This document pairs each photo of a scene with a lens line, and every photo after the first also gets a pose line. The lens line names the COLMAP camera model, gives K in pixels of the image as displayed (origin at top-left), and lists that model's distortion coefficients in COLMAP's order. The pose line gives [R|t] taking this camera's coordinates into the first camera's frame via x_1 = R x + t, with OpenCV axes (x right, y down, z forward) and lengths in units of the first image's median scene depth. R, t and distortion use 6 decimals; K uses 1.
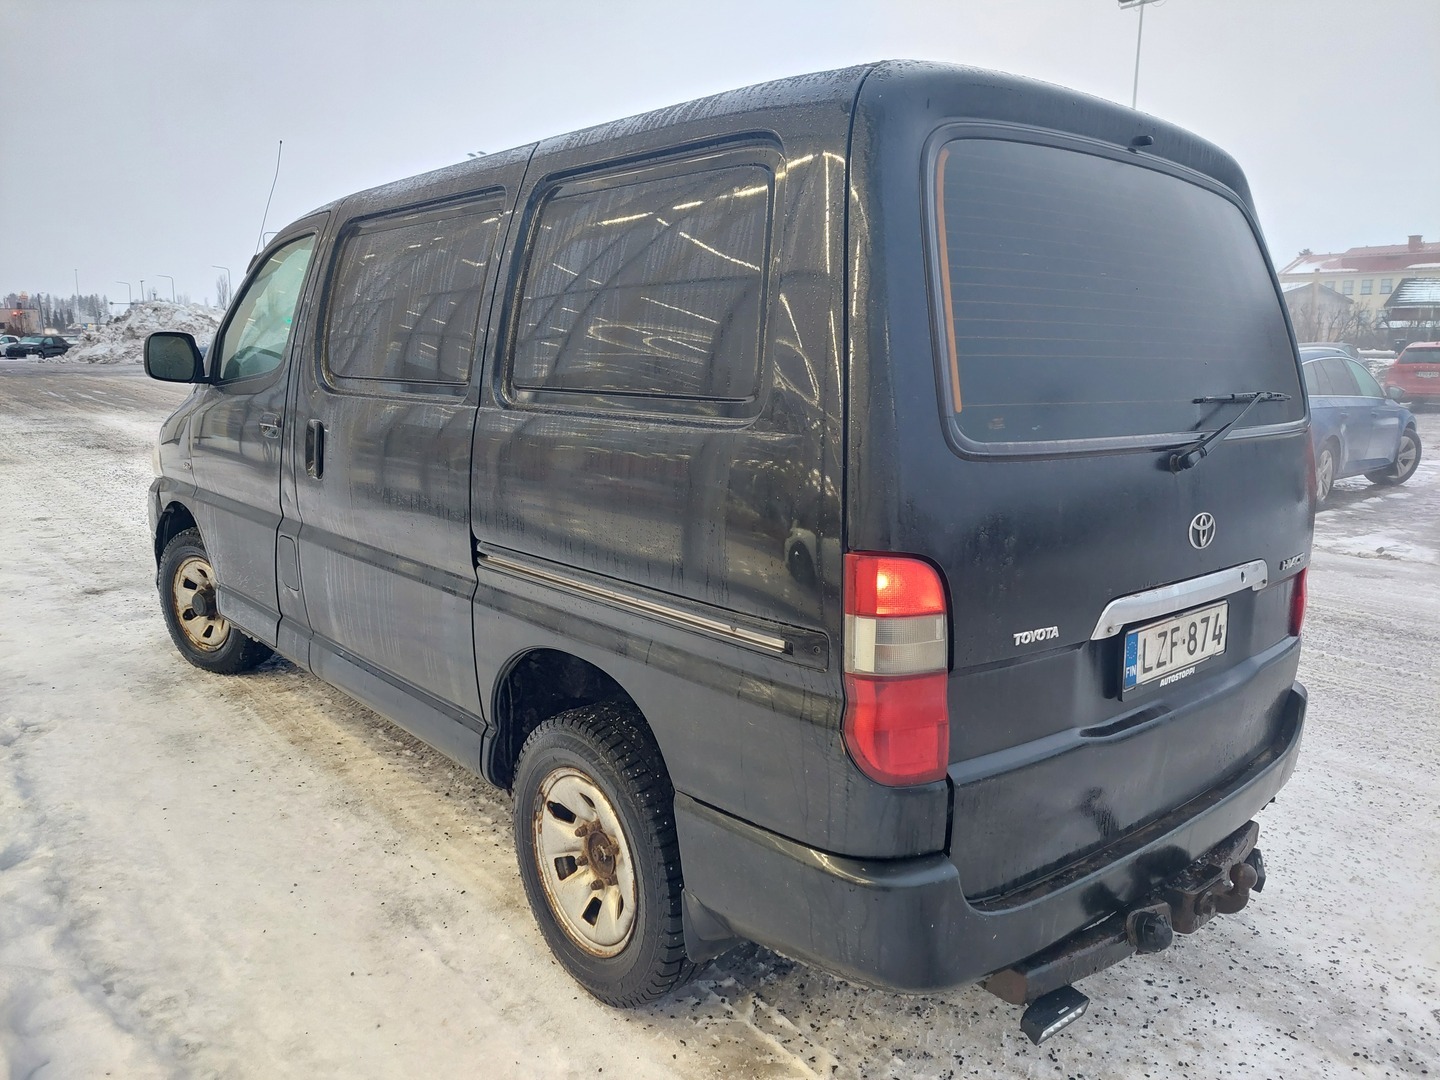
lens RADIAL K [[1127.3, 0, 720.1], [0, 1127.3, 534.0], [0, 0, 1]] dist [-0.047435, 0.000873]
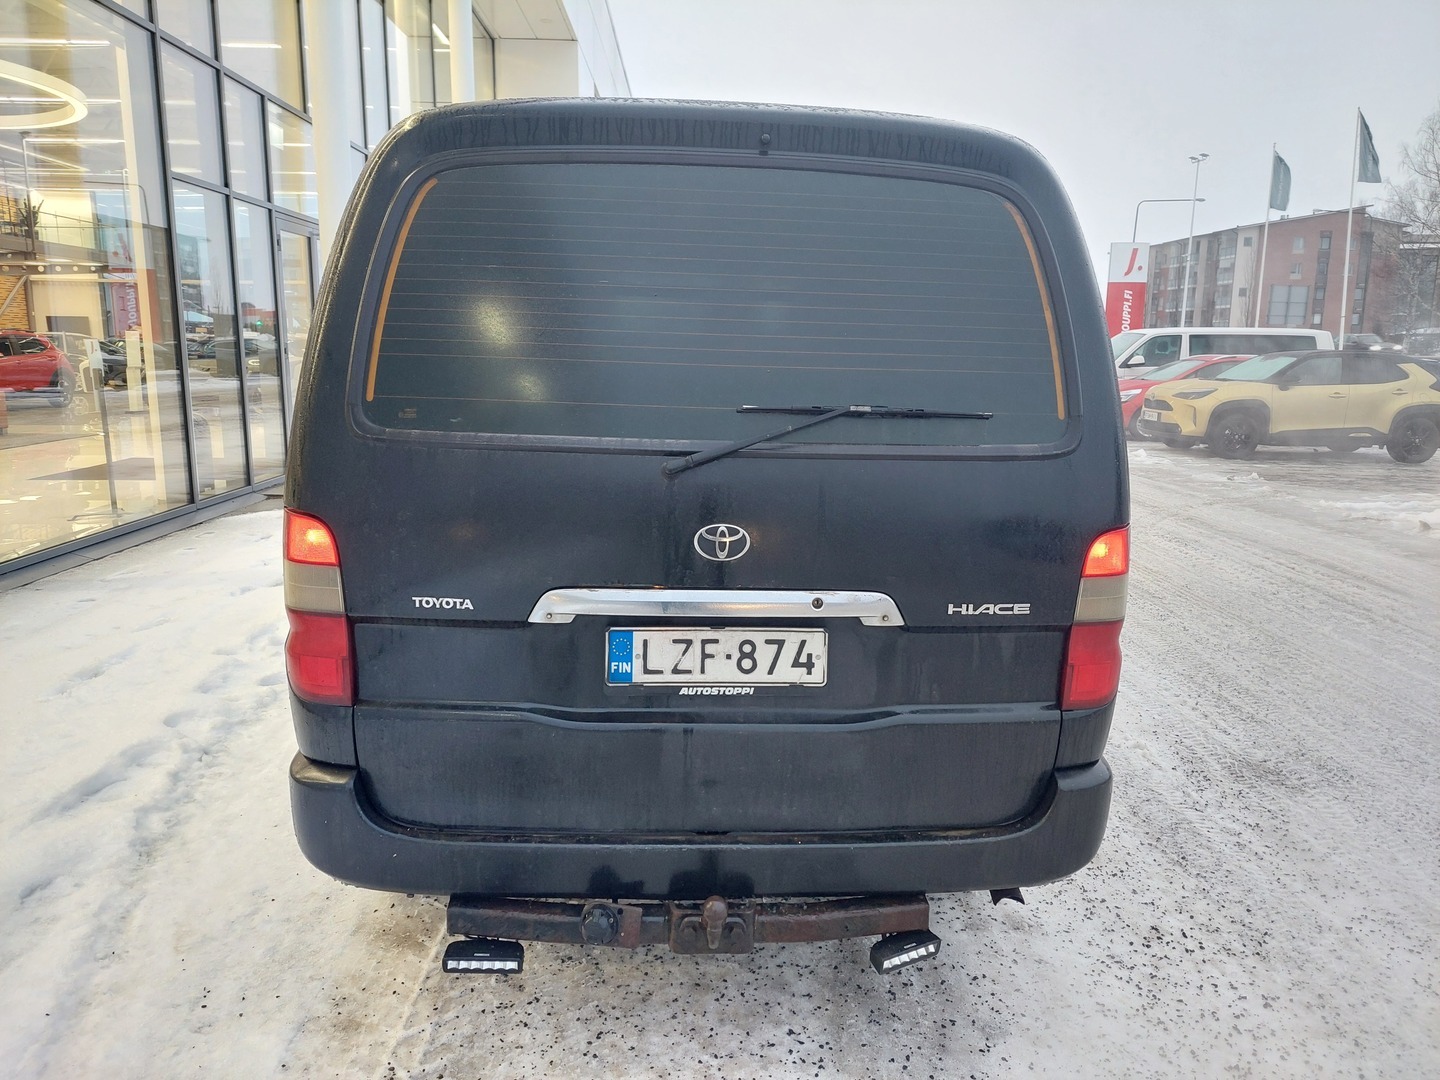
lens RADIAL K [[1127.3, 0, 718.3], [0, 1127.3, 541.7], [0, 0, 1]] dist [-0.047435, 0.000873]
pose [[0.785972, 0.123749, -0.605751, 1.025292], [-0.114120, 0.991967, 0.054576, -0.056002], [0.607638, 0.026233, 0.793780, 0.233811]]
